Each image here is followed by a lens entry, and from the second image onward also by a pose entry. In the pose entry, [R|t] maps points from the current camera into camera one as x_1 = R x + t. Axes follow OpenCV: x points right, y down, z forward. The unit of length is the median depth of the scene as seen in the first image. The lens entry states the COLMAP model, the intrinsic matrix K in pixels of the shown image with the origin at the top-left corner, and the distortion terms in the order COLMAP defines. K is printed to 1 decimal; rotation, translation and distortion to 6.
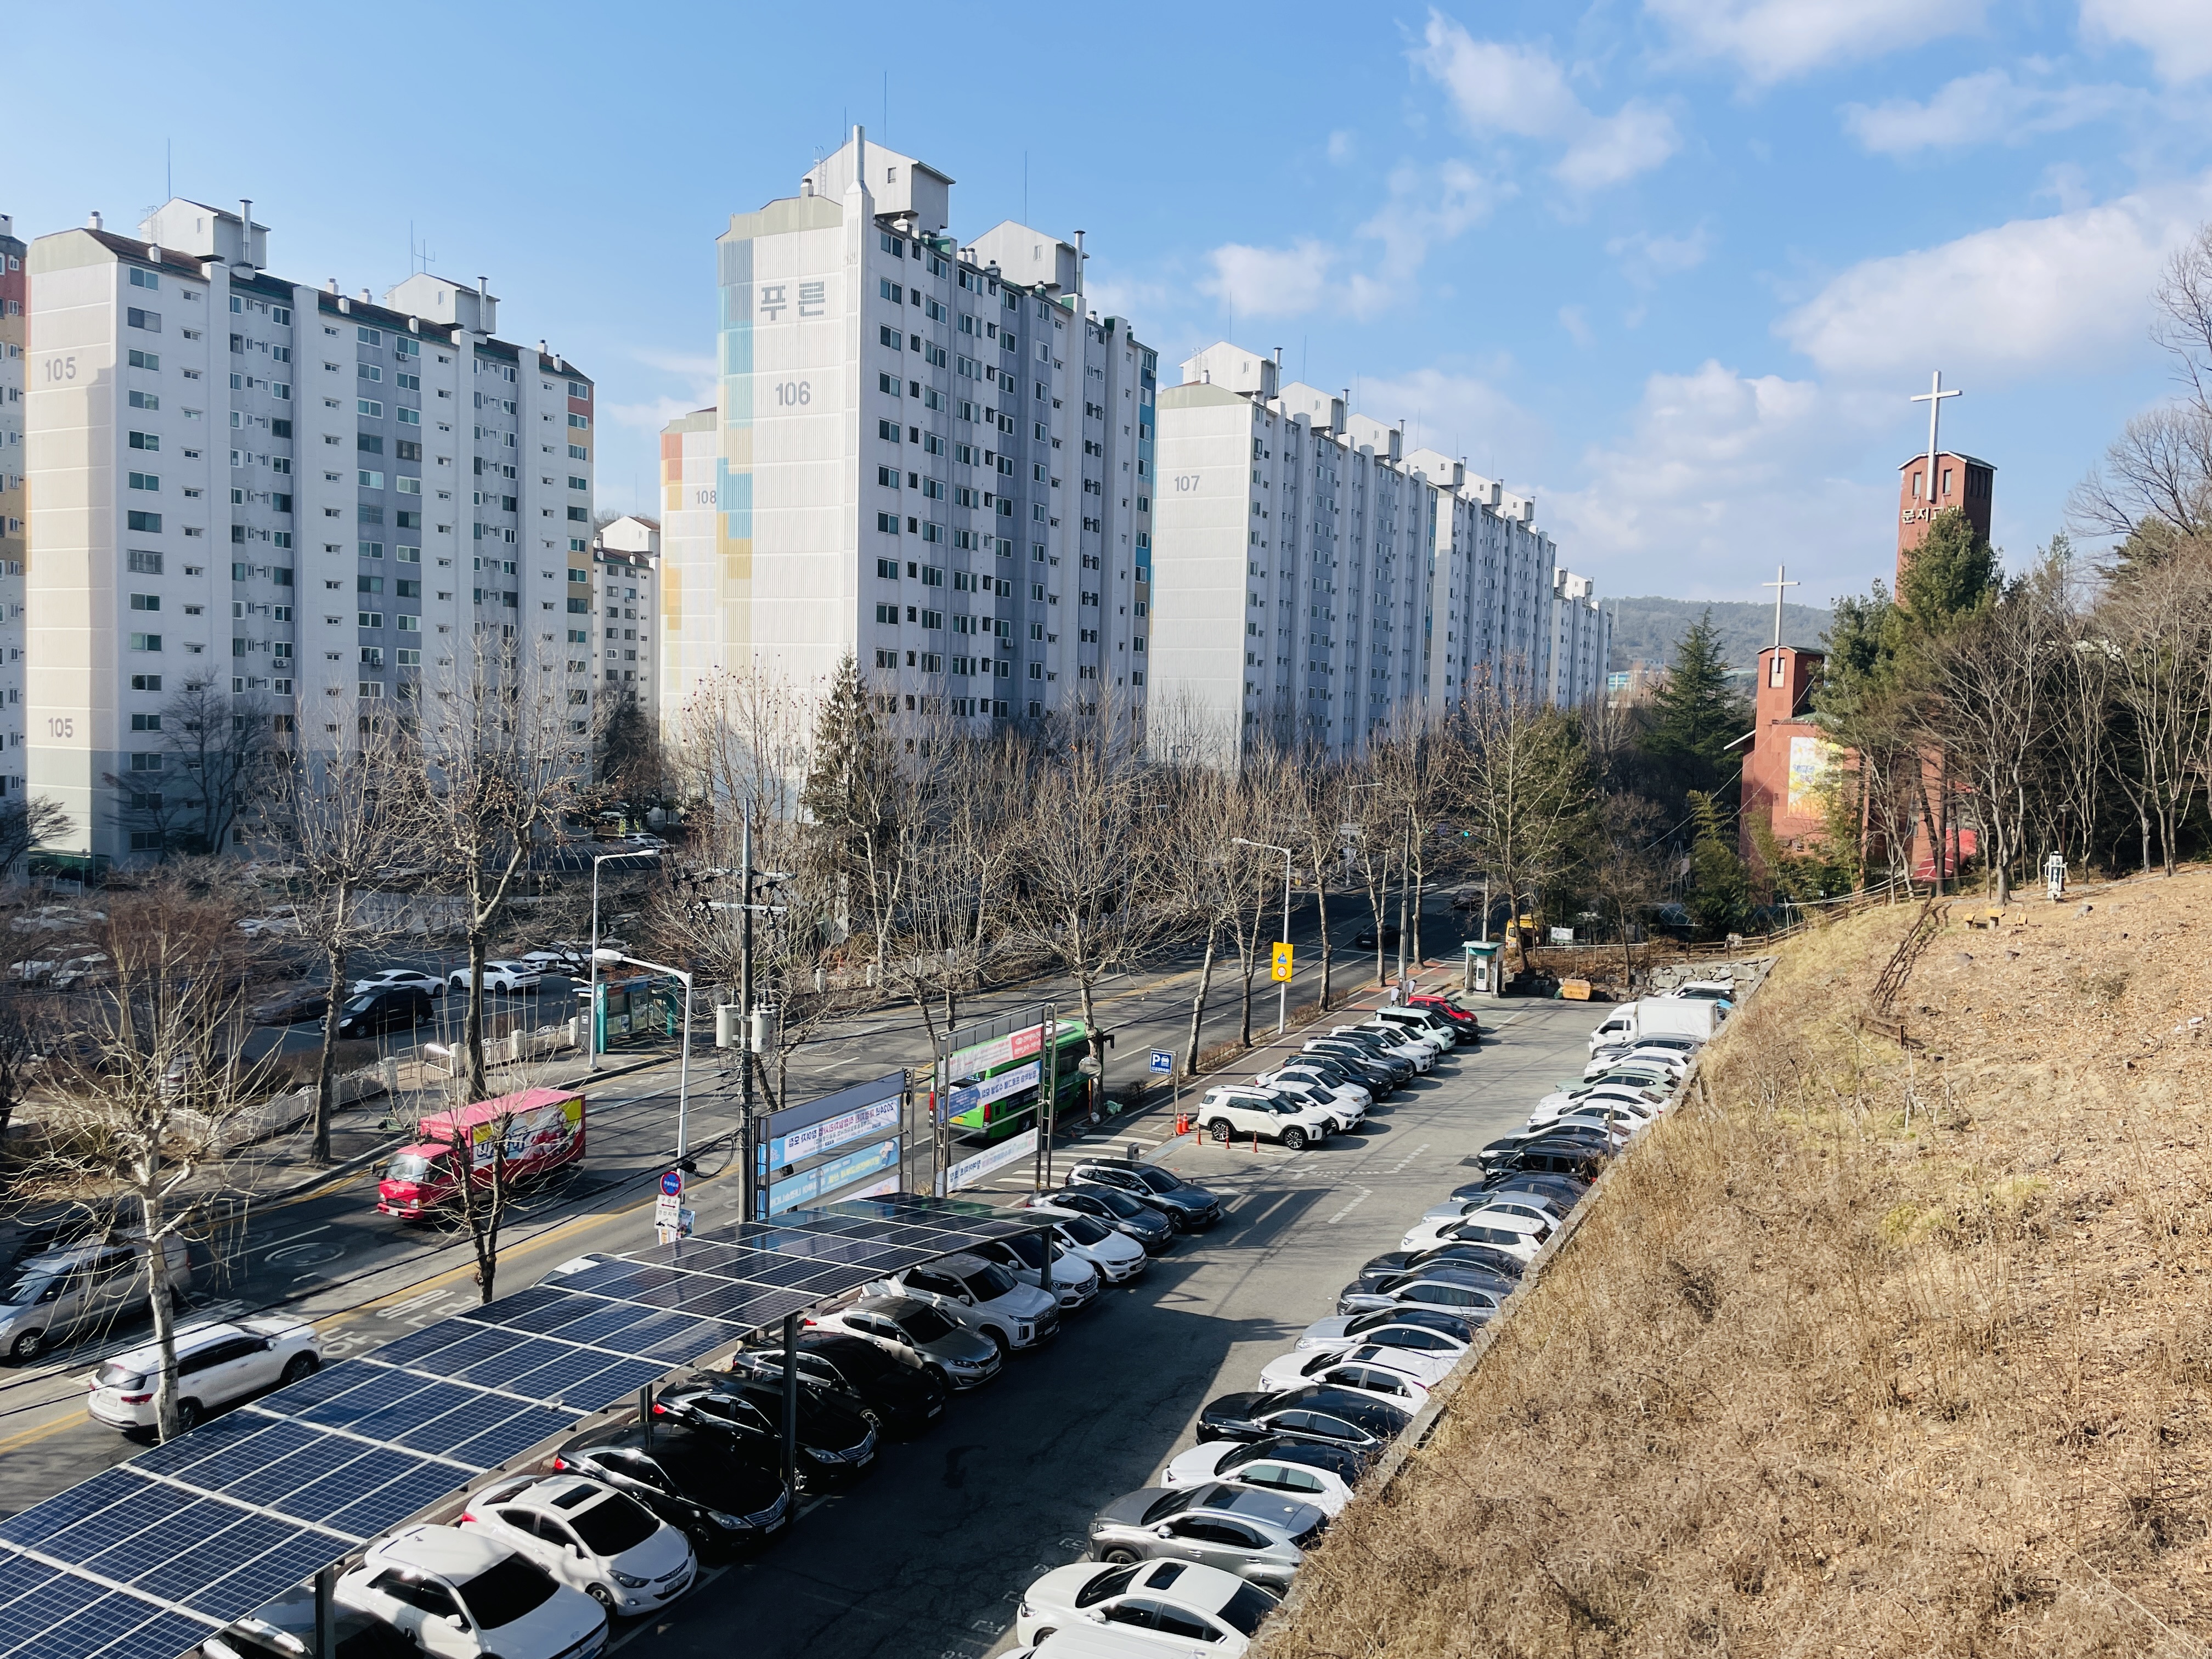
lens RADIAL K [[1642.5, 0, 1128.7], [0, 1642.5, 842.3], [0, 0, 1]] dist [0.064567, -0.085934]
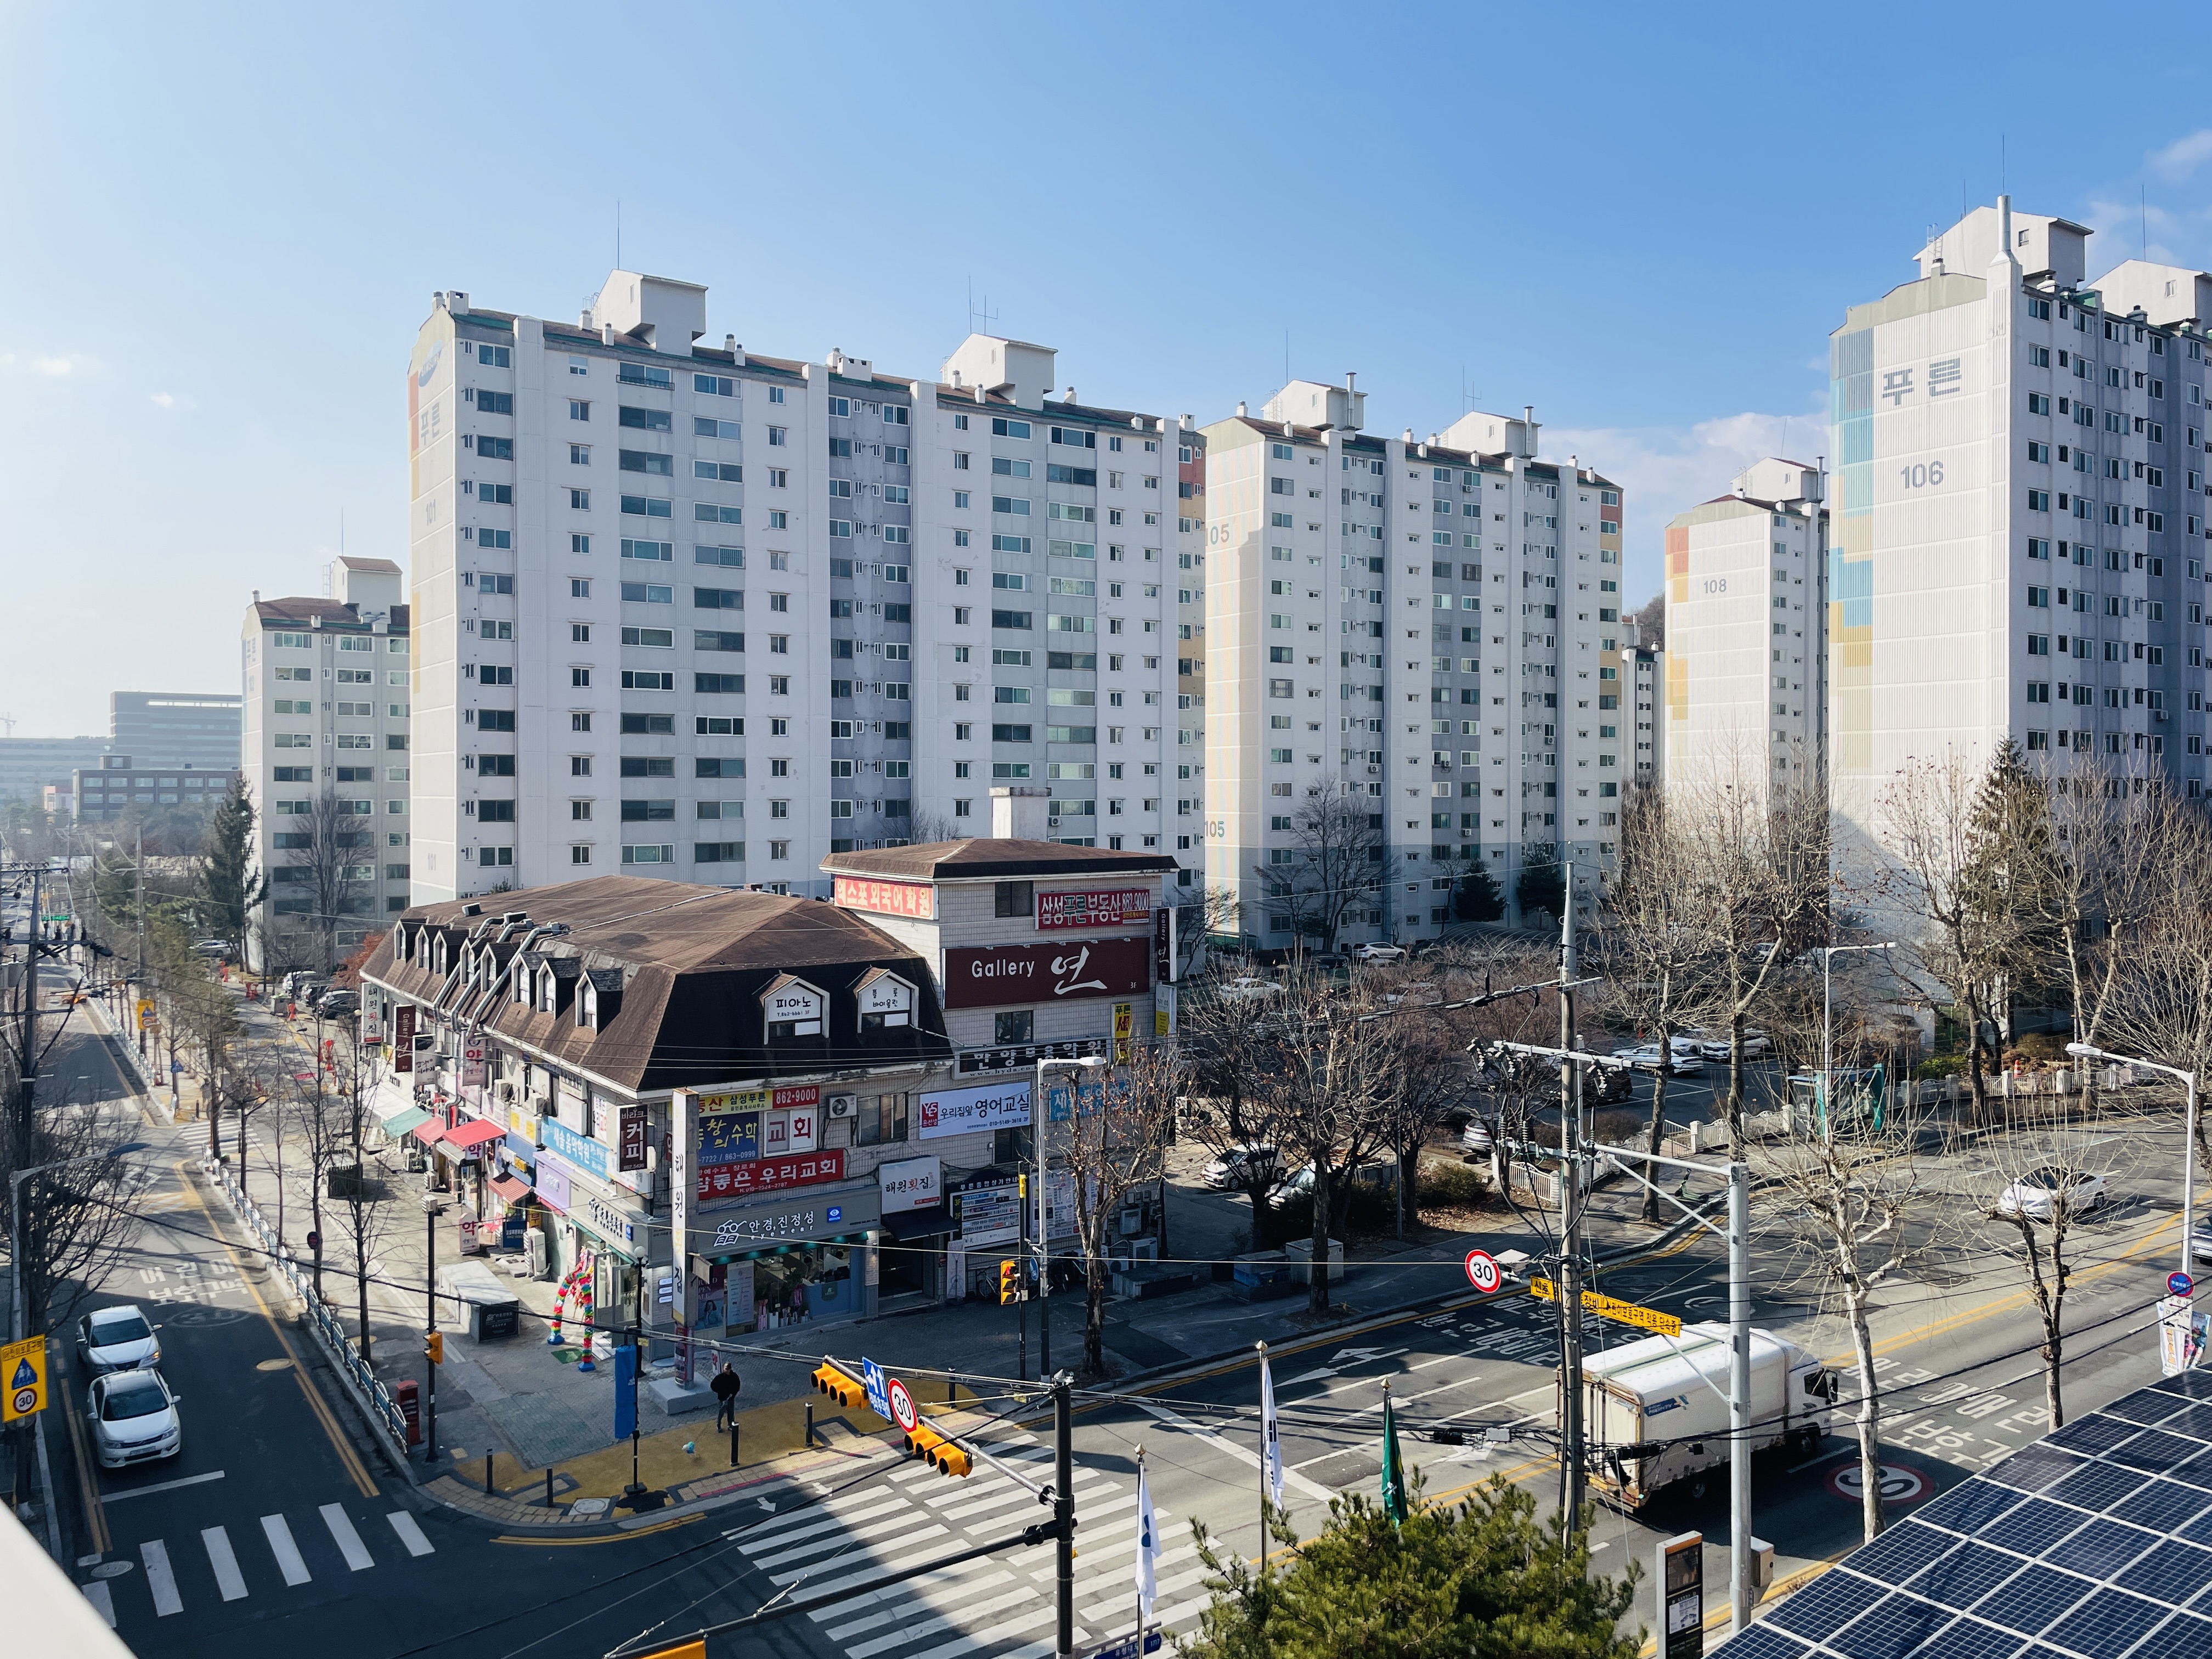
lens RADIAL K [[1642.5, 0, 1103.2], [0, 1642.5, 819.1], [0, 0, 1]] dist [0.064567, -0.085934]
pose [[0.861625, -0.020519, -0.507130, -0.104190], [-0.013274, 0.997930, -0.062930, -0.000018], [0.507371, 0.060954, 0.859569, -0.064277]]
